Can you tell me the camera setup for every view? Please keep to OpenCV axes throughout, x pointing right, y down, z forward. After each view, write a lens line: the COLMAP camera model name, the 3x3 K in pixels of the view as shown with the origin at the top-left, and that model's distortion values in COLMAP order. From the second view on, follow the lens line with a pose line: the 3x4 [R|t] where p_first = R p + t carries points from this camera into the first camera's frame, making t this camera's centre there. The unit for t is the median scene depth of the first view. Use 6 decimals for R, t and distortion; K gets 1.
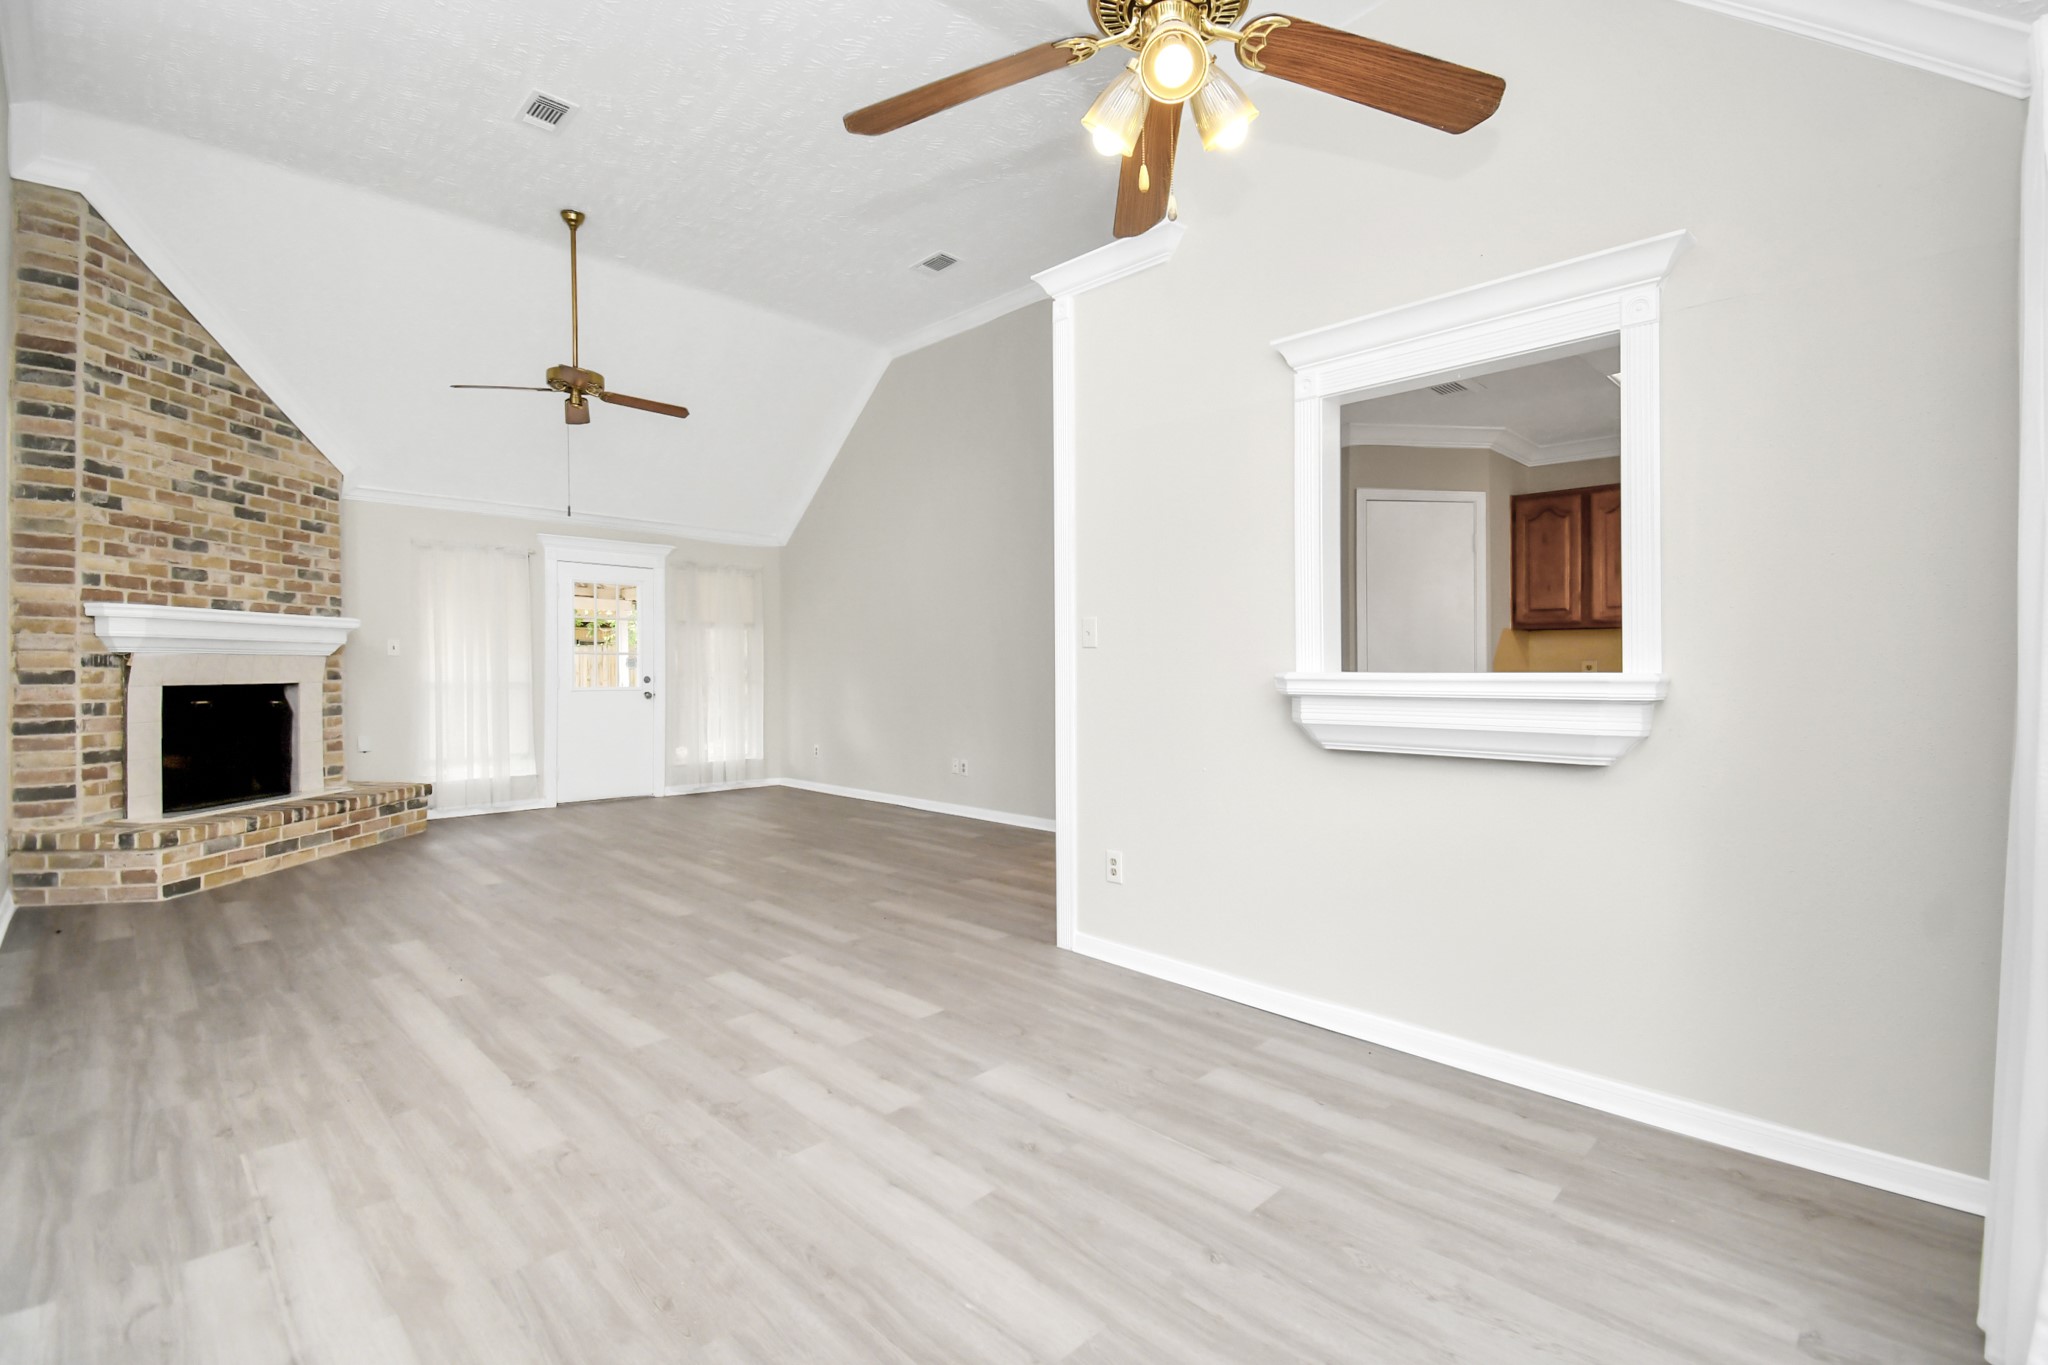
lens RADIAL K [[916.9, 0, 1093.8], [0, 916.9, 654.0], [0, 0, 1]] dist [-0.035367, -0.001762]
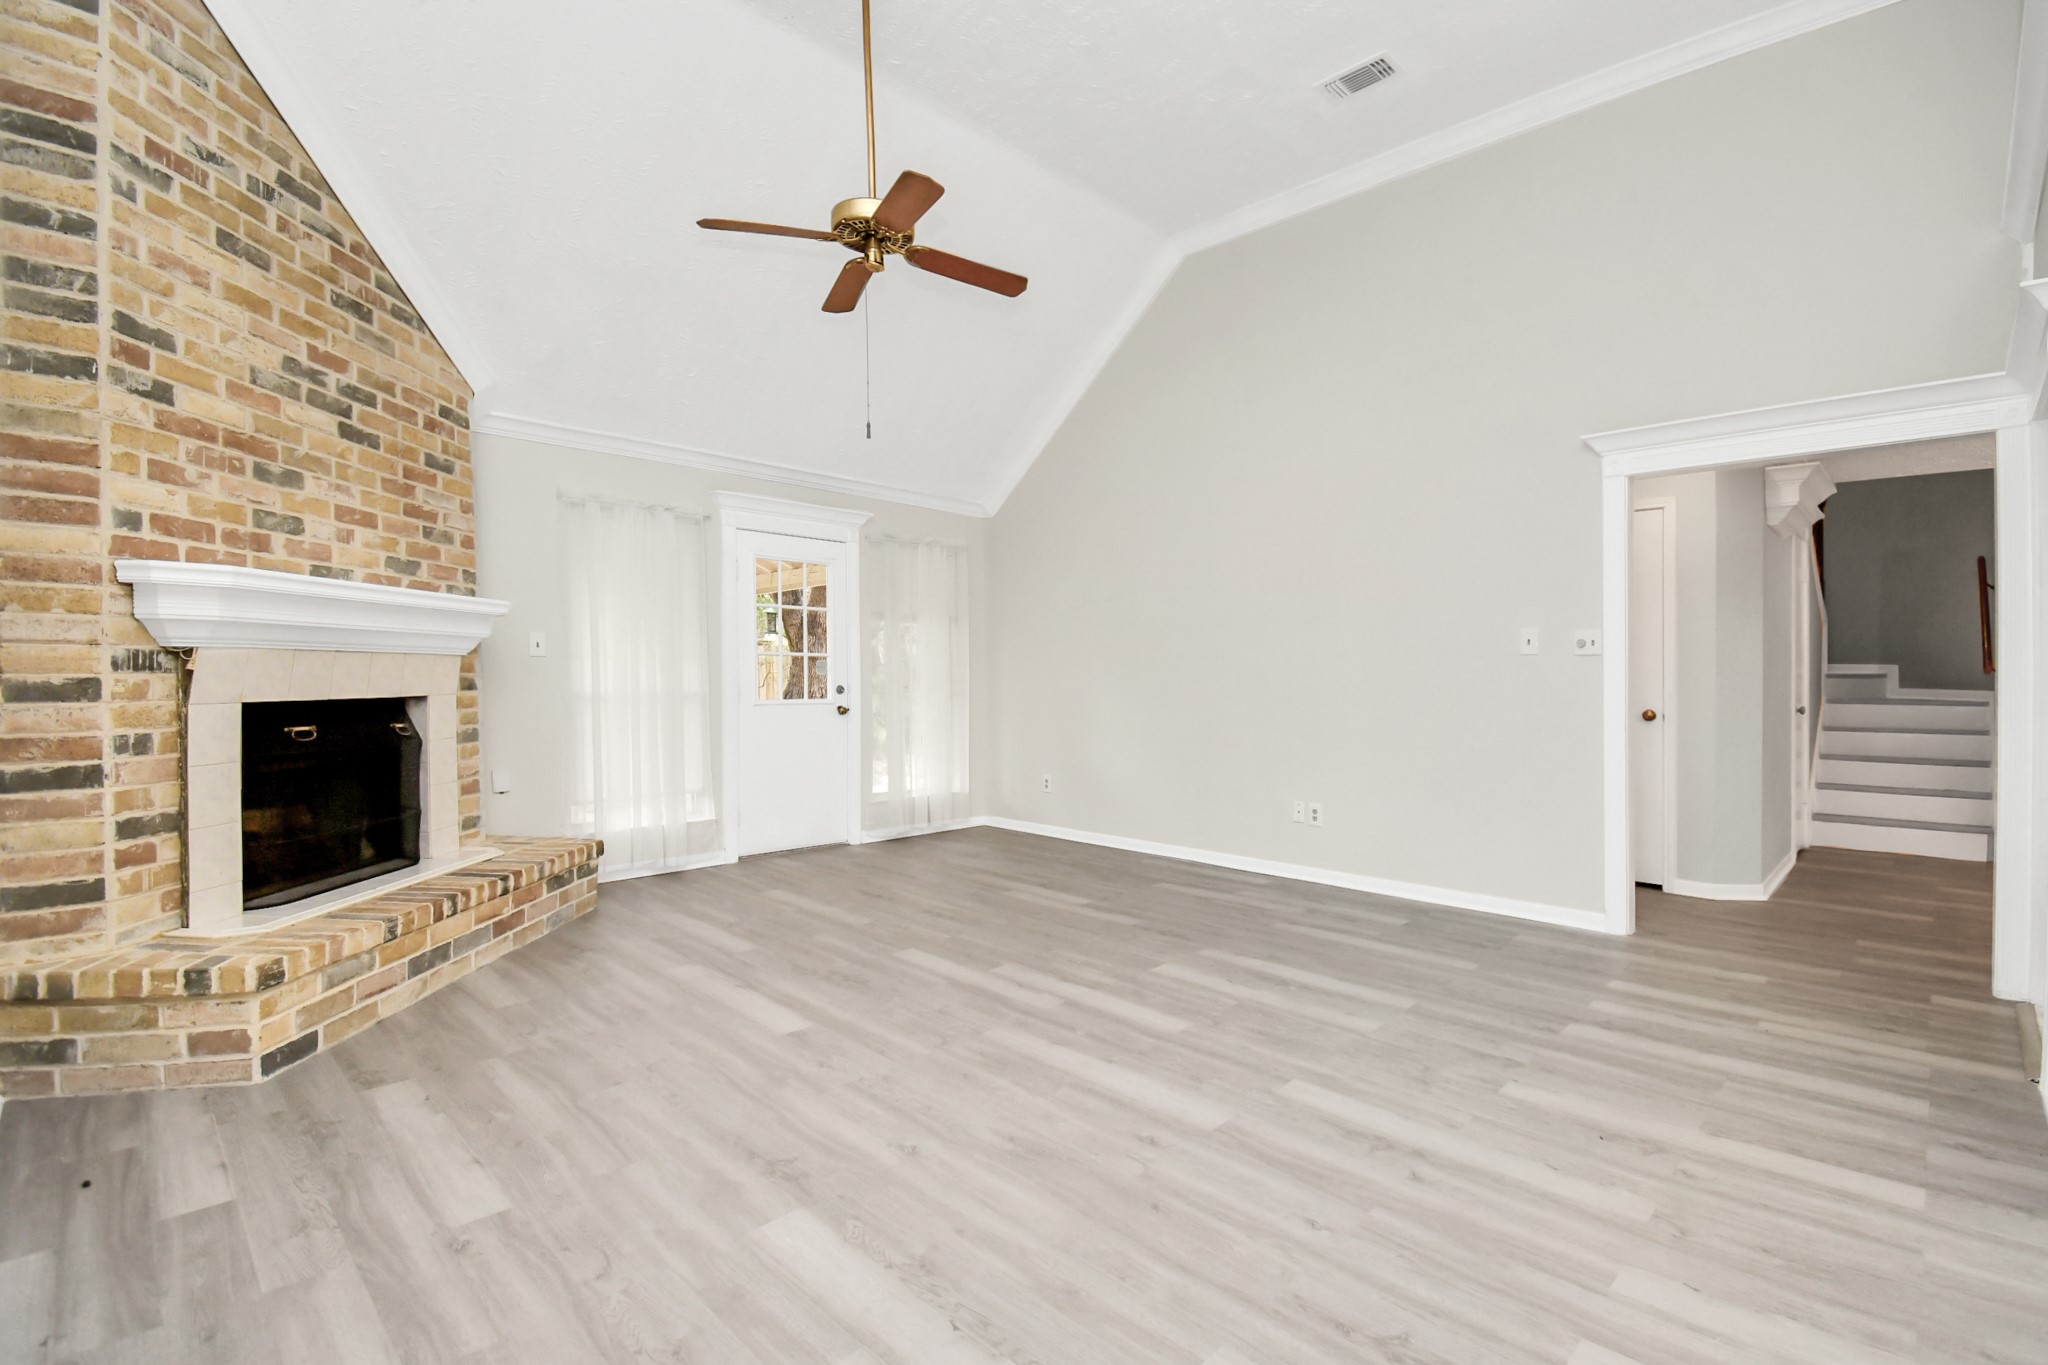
lens RADIAL K [[953.2, 0, 1049.3], [0, 953.2, 669.9], [0, 0, 1]] dist [0.016371, -0.020027]
pose [[0.998513, 0.001251, -0.054507, -0.443698], [-0.000639, 0.999937, 0.011248, 0.005421], [0.054518, -0.011196, 0.998450, 0.353347]]
